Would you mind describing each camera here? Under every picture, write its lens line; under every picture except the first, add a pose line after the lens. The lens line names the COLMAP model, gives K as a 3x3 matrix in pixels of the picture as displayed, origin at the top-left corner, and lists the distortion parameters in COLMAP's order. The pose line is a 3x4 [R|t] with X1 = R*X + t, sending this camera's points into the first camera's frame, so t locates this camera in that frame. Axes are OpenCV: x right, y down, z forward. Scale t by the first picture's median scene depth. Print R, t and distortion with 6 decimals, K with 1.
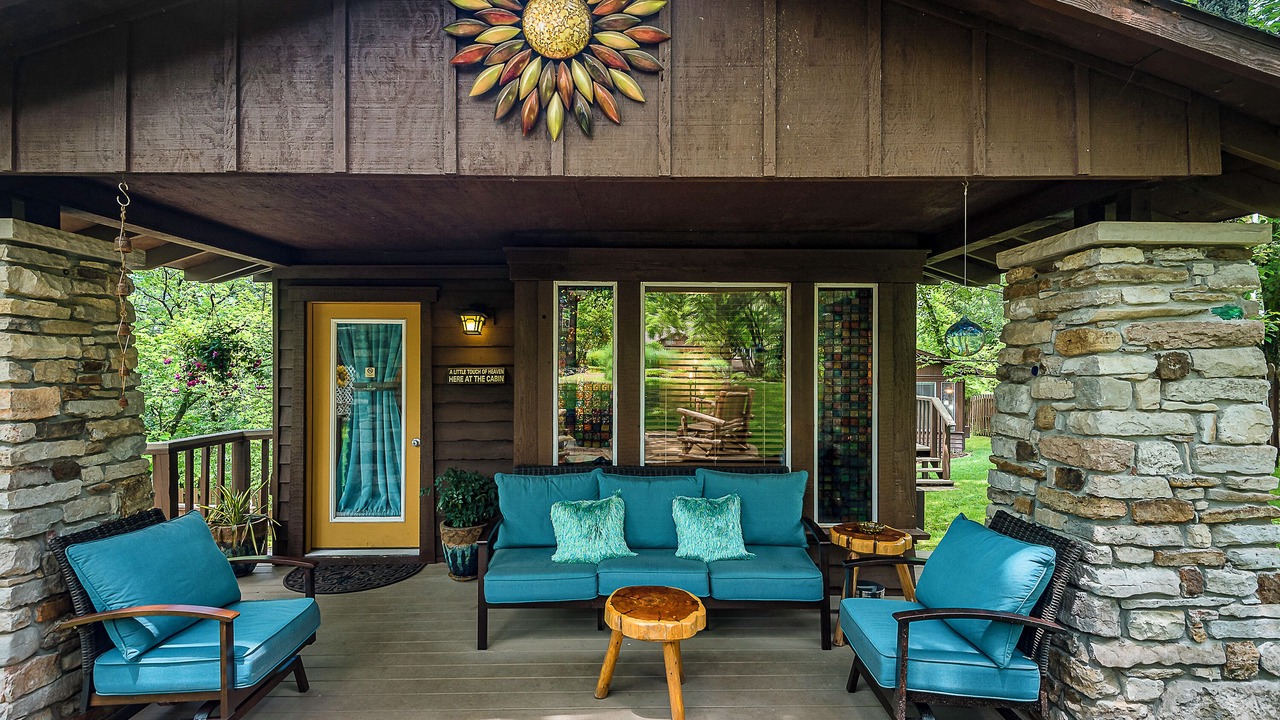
lens RADIAL K [[834.8, 0, 596.5], [0, 834.8, 362.0], [0, 0, 1]] dist [0.026463, -0.006058]
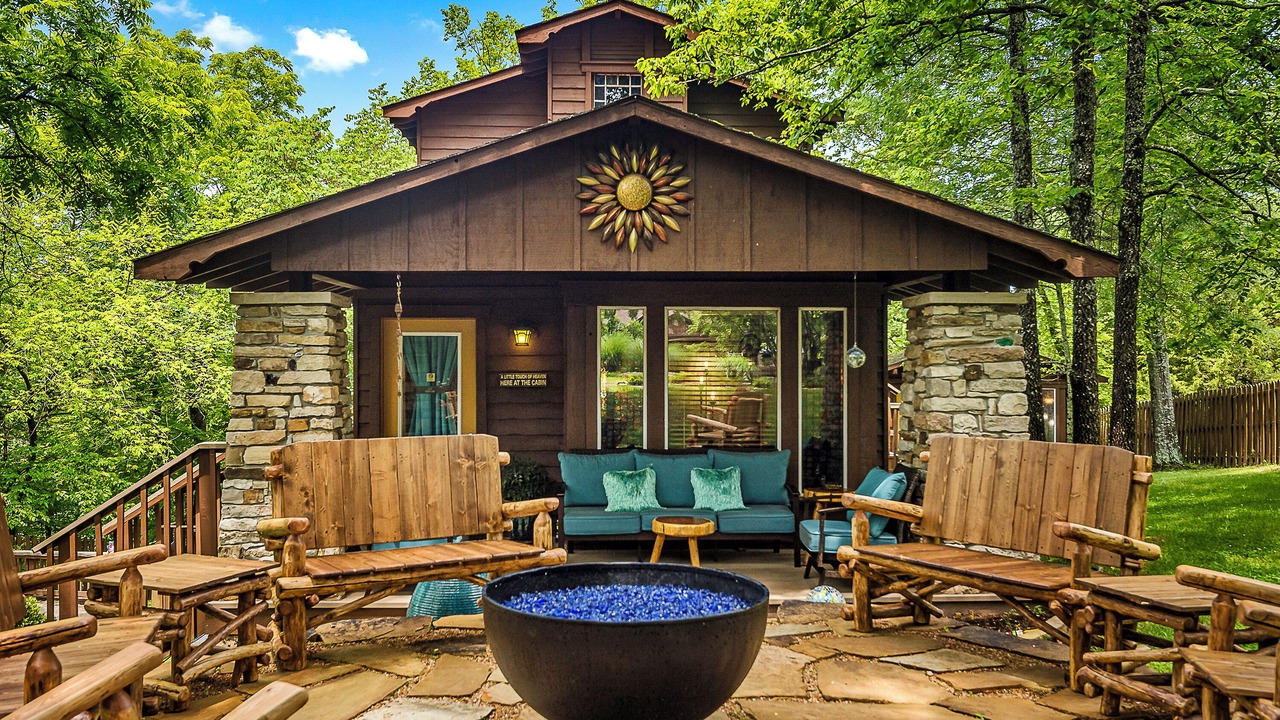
lens RADIAL K [[1023.0, 0, 640.0], [0, 1023.0, 360.0], [0, 0, 1]] dist [0.001159, -0.002377]
pose [[0.998536, -0.002015, 0.054061, -0.138589], [0.002261, 0.999987, -0.004500, -0.012814], [-0.054051, 0.004615, 0.998527, -1.124903]]
